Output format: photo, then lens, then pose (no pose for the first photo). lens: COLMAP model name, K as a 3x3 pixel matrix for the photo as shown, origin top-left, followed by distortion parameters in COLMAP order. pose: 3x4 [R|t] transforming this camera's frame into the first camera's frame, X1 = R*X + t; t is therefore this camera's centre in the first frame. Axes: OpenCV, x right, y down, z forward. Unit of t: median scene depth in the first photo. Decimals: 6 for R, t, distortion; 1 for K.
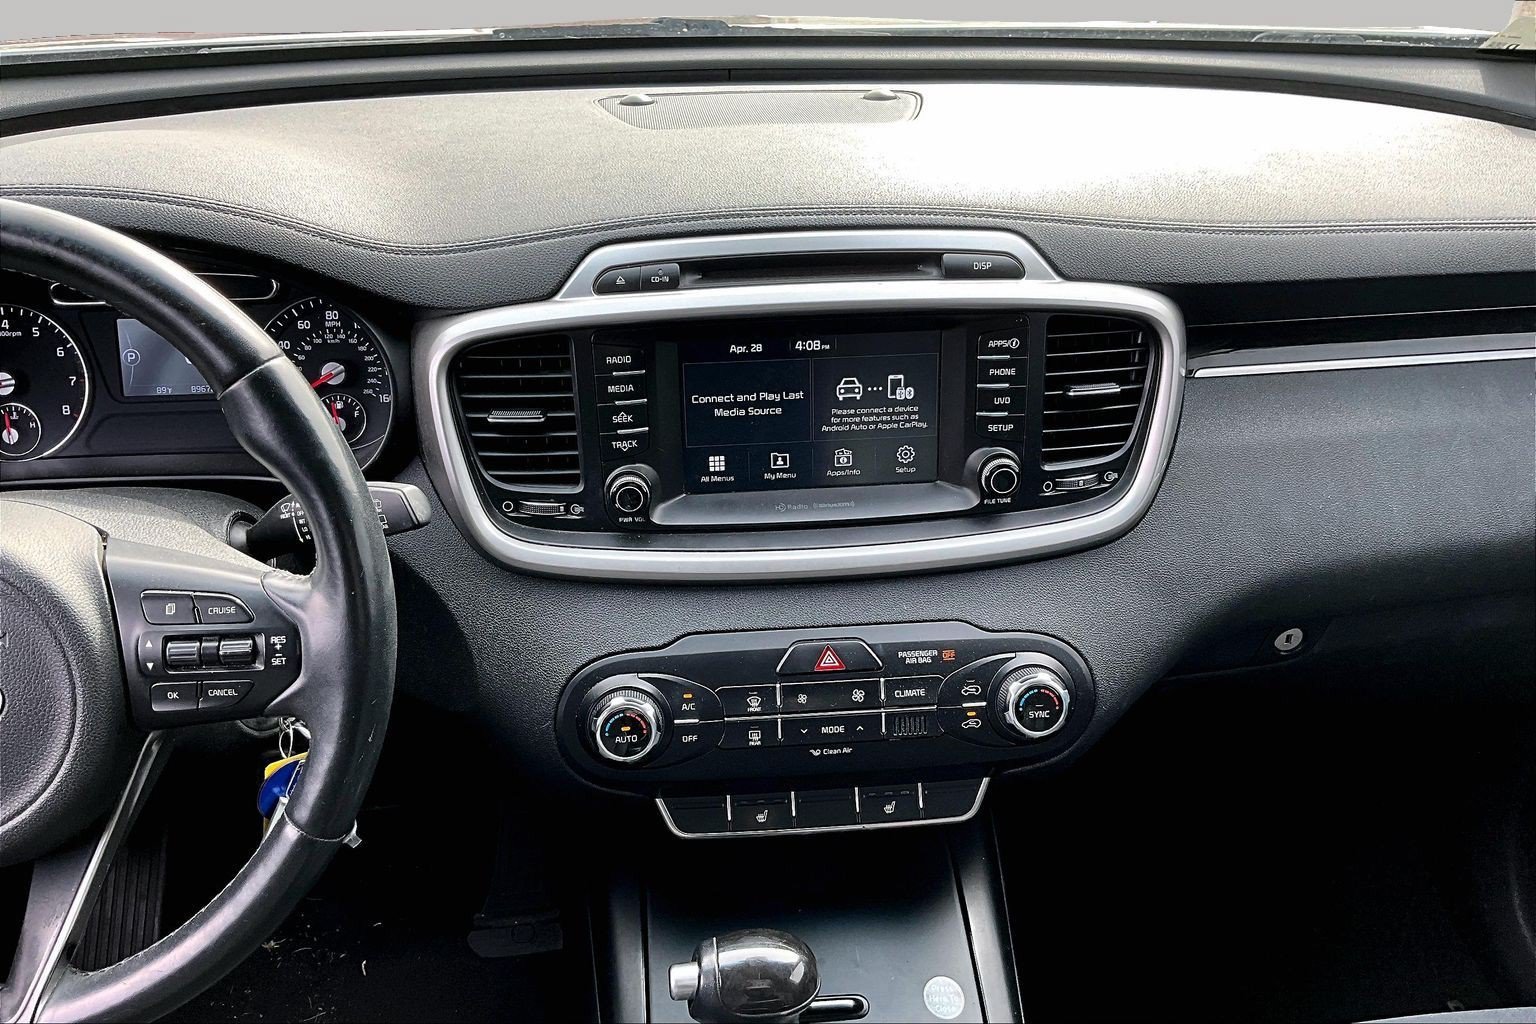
lens RADIAL K [[1272.8, 0, 770.9], [0, 1272.8, 511.0], [0, 0, 1]] dist [0.031221, -0.053027]
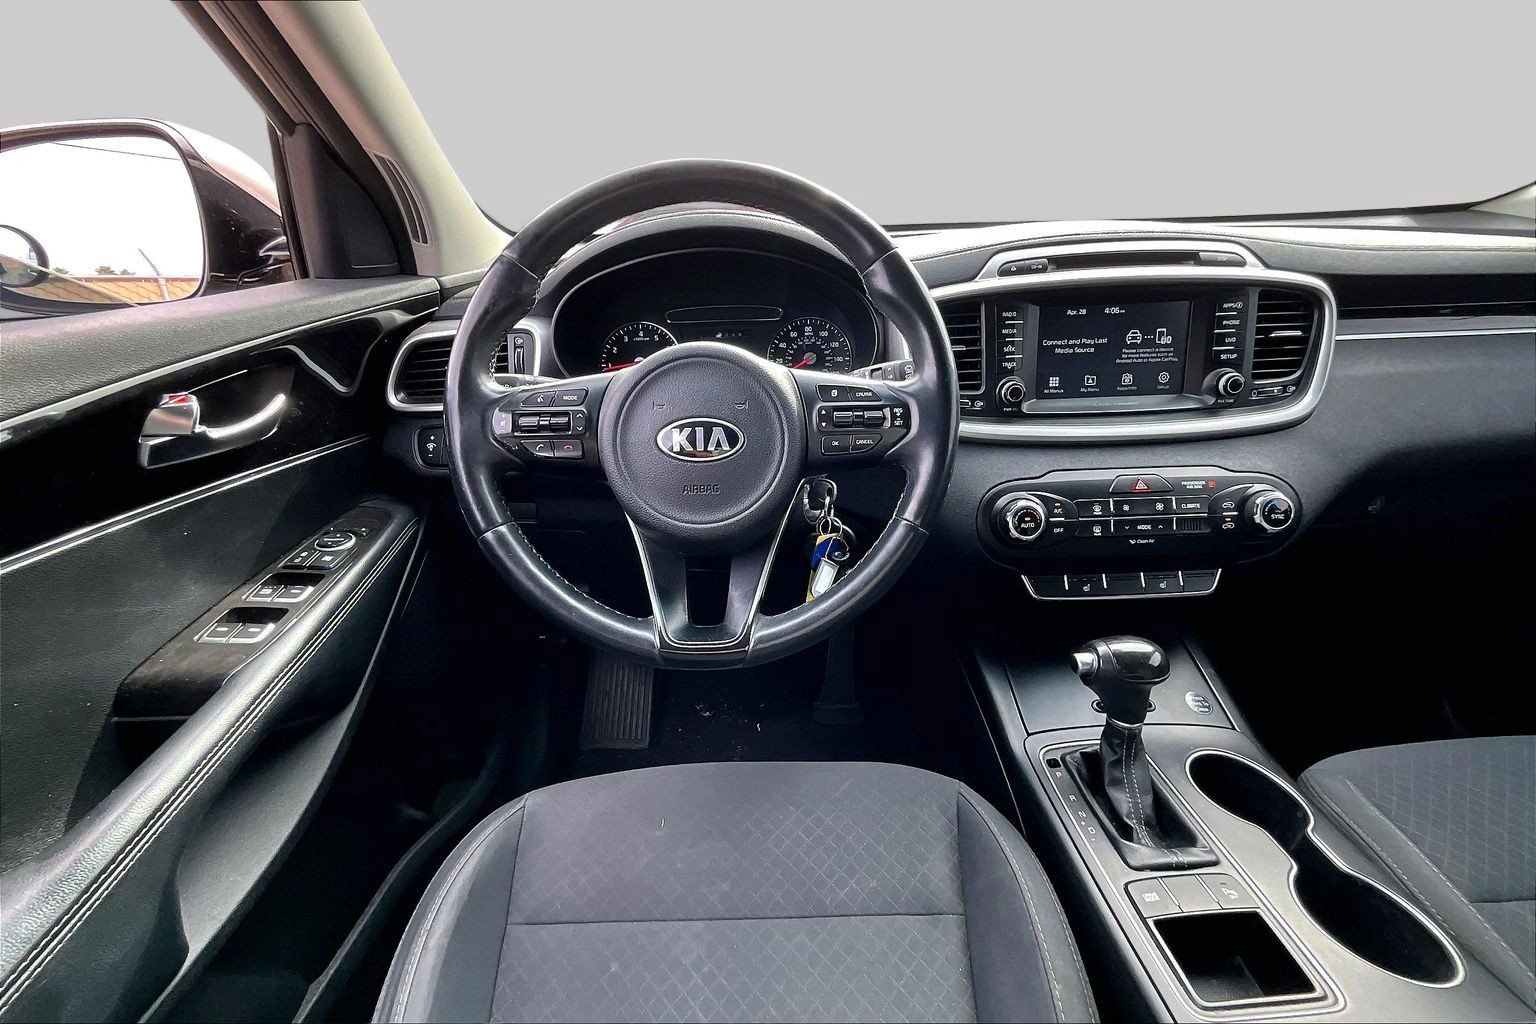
lens RADIAL K [[607.1, 0, 766.9], [0, 607.1, 521.1], [0, 0, 1]] dist [0.002205, 0.000240]
pose [[0.995823, 0.000553, -0.091307, -0.367105], [-0.010103, 0.994509, -0.104160, 0.249210], [0.090748, 0.104647, 0.990360, 0.164741]]
